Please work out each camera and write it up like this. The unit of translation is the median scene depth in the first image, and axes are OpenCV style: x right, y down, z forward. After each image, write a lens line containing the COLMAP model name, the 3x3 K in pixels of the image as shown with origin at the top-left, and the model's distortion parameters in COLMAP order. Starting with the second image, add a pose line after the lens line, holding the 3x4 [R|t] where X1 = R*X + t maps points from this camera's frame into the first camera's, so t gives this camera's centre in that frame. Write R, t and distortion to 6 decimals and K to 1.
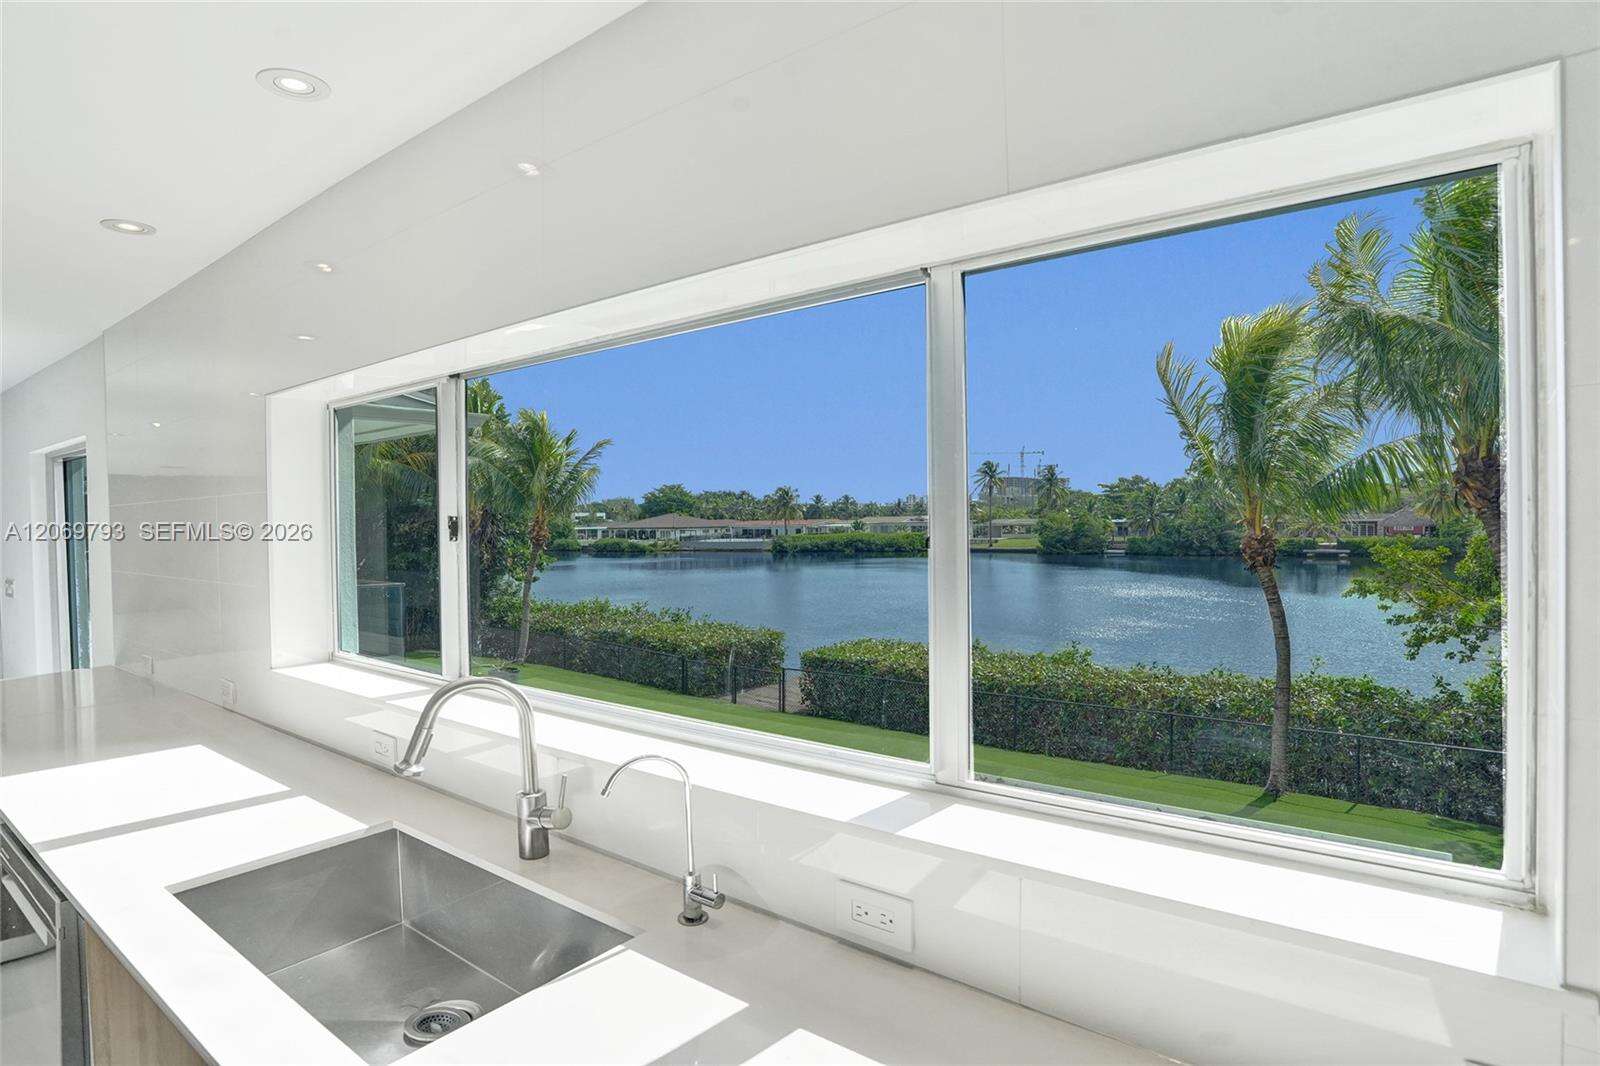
lens RADIAL K [[822.8, 0, 833.3], [0, 822.8, 522.3], [0, 0, 1]] dist [-0.045213, 0.016491]
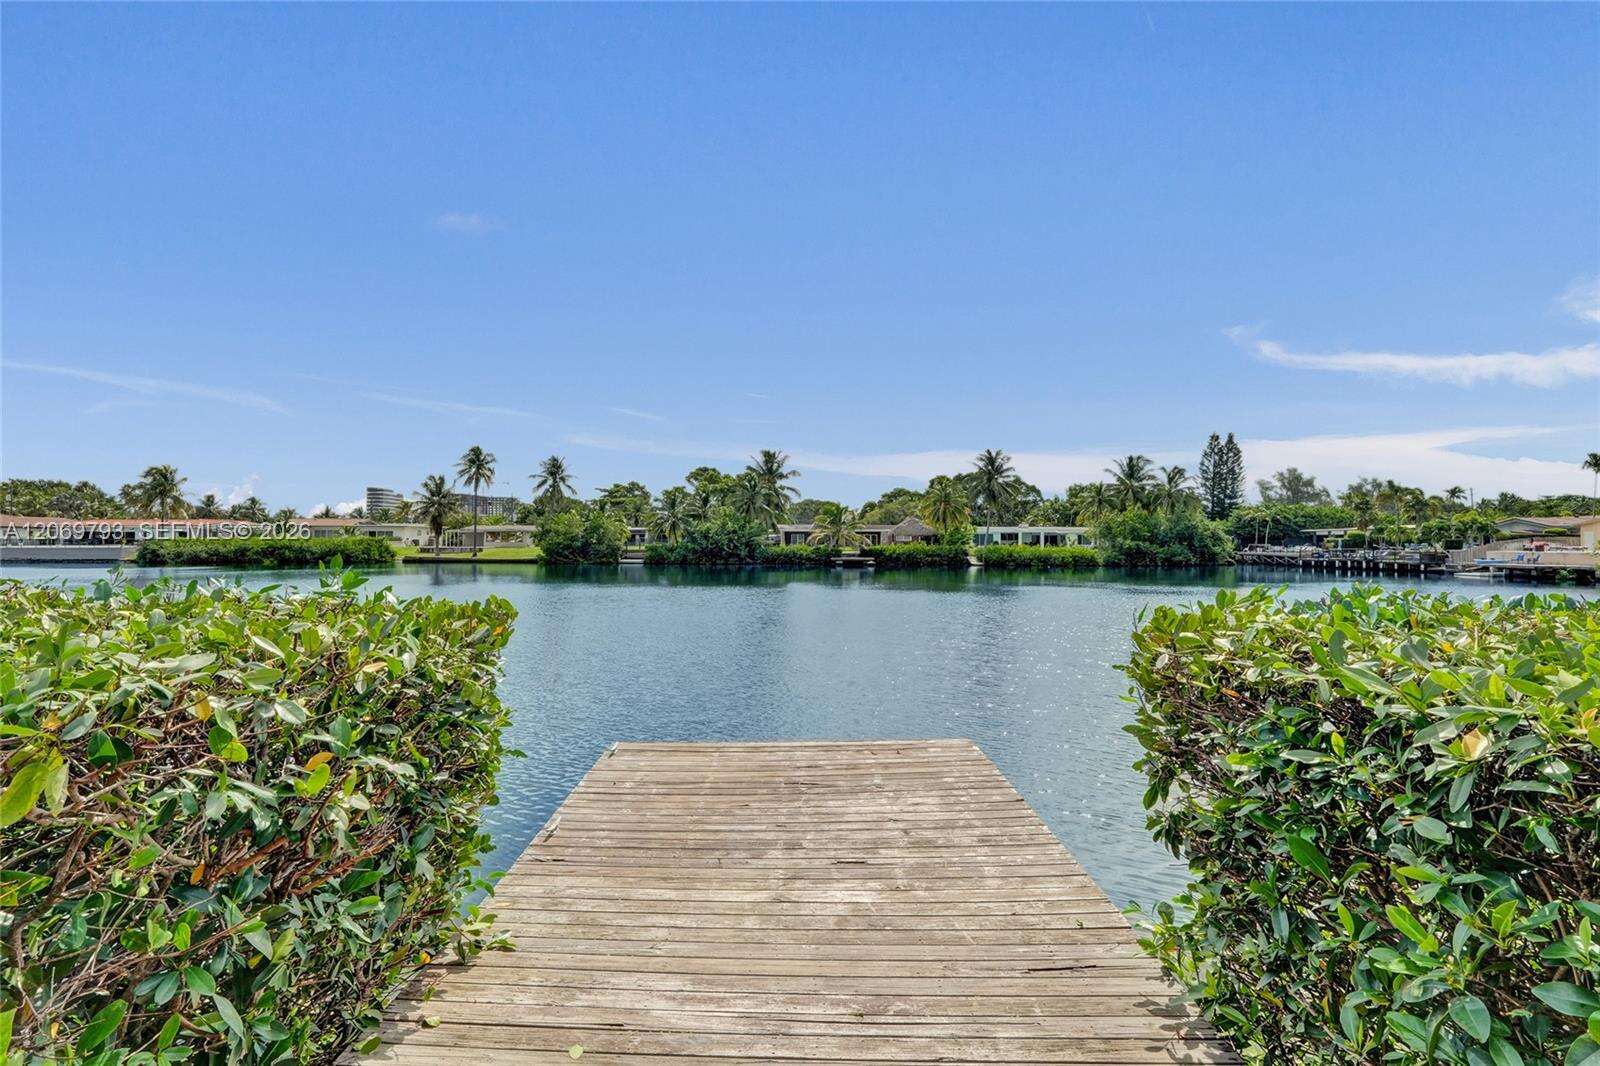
lens RADIAL K [[889.0, 0, 794.9], [0, 889.0, 525.3], [0, 0, 1]] dist [-0.039002, 0.003477]
pose [[0.836797, 0.022654, 0.547044, -0.015623], [-0.010398, 0.999621, -0.025489, 0.018455], [-0.547414, 0.015641, 0.836716, 0.127845]]
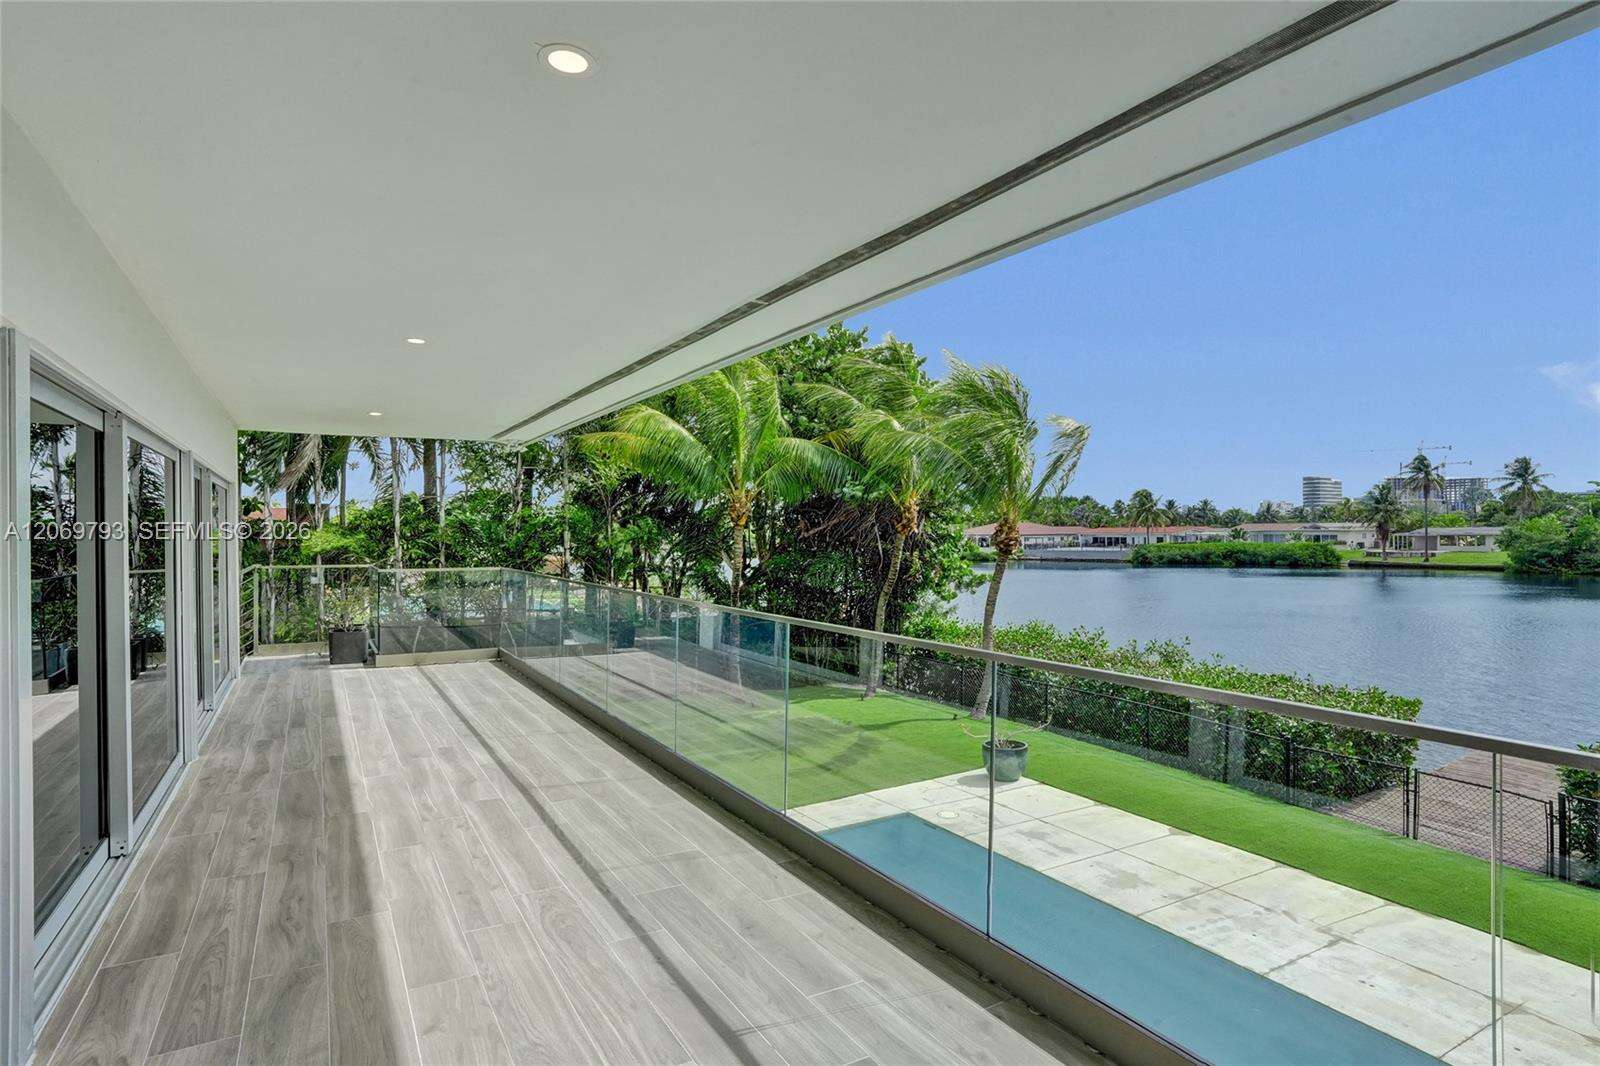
lens RADIAL K [[822.8, 0, 794.6], [0, 822.8, 523.4], [0, 0, 1]] dist [-0.045213, 0.016491]
pose [[0.906899, 0.001791, -0.421344, -0.033951], [-0.005204, 0.999962, -0.006949, 0.001320], [0.421316, 0.008495, 0.906874, 0.041720]]
